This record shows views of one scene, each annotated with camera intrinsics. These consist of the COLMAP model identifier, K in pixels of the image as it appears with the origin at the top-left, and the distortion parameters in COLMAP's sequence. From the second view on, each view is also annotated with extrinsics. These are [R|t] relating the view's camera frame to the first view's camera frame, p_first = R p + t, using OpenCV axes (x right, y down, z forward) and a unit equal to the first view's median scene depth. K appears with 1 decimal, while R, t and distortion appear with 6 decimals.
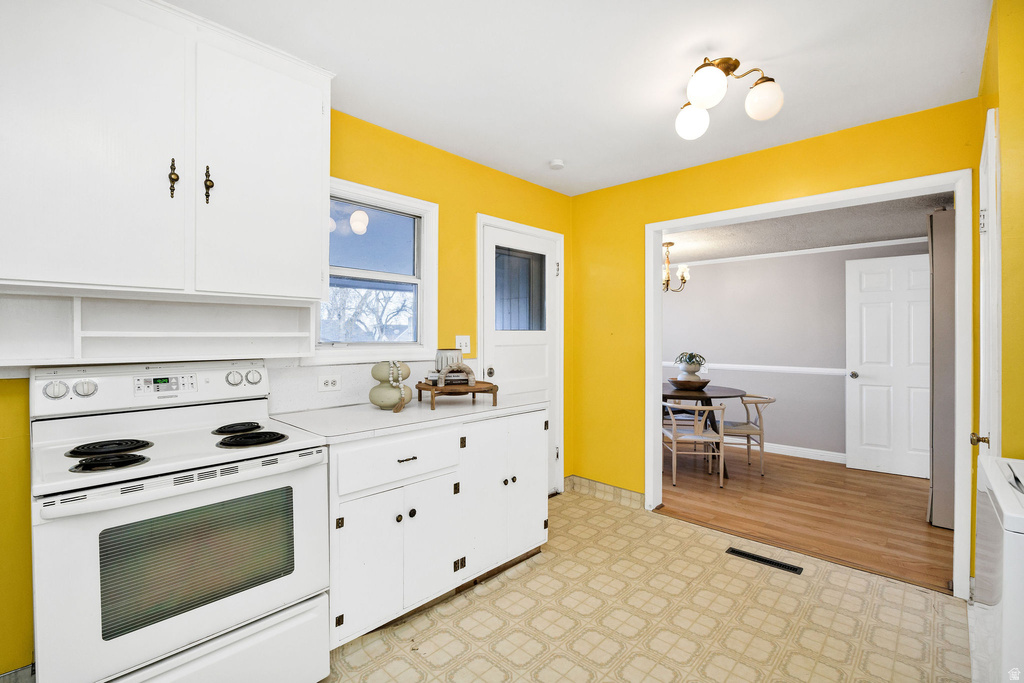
lens RADIAL K [[475.1, 0, 505.8], [0, 475.1, 338.9], [0, 0, 1]] dist [-0.018958, 0.001291]
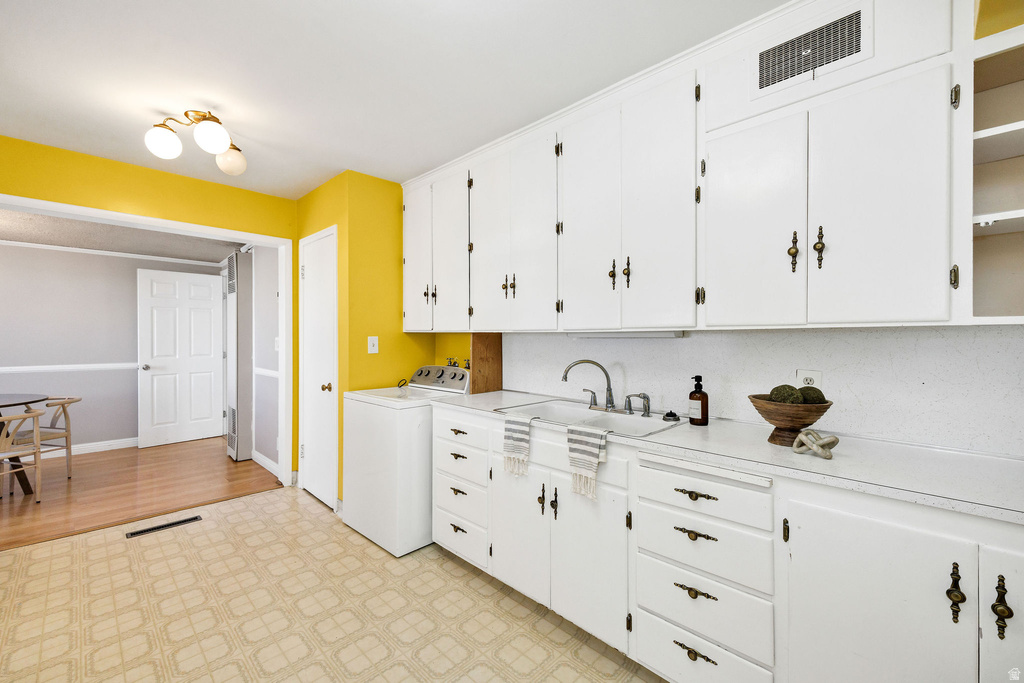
lens RADIAL K [[435.7, 0, 529.8], [0, 435.7, 339.4], [0, 0, 1]] dist [0.009931, -0.000728]
pose [[-0.052793, -0.007019, 0.998581, -0.530135], [0.000512, 0.999975, 0.007056, -0.000122], [-0.998605, 0.000883, -0.052788, 0.141874]]
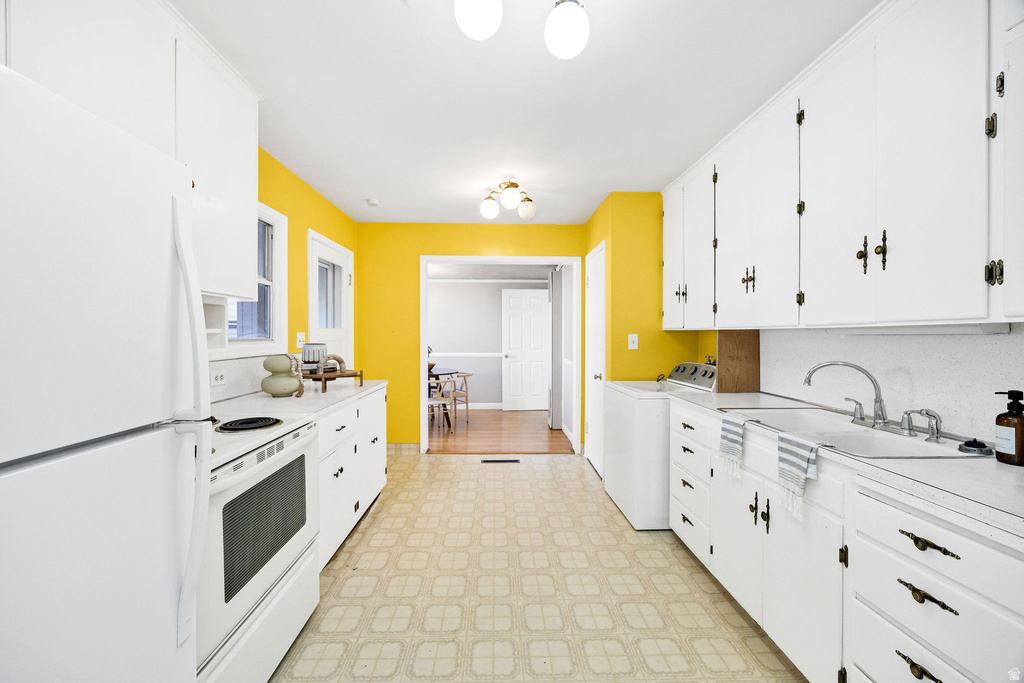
lens RADIAL K [[435.7, 0, 507.9], [0, 435.7, 342.2], [0, 0, 1]] dist [0.009931, -0.000728]
pose [[0.676485, -0.013254, 0.736337, -0.564829], [0.003087, 0.999880, 0.015162, 0.002364], [-0.736450, -0.007984, 0.676445, -0.102536]]
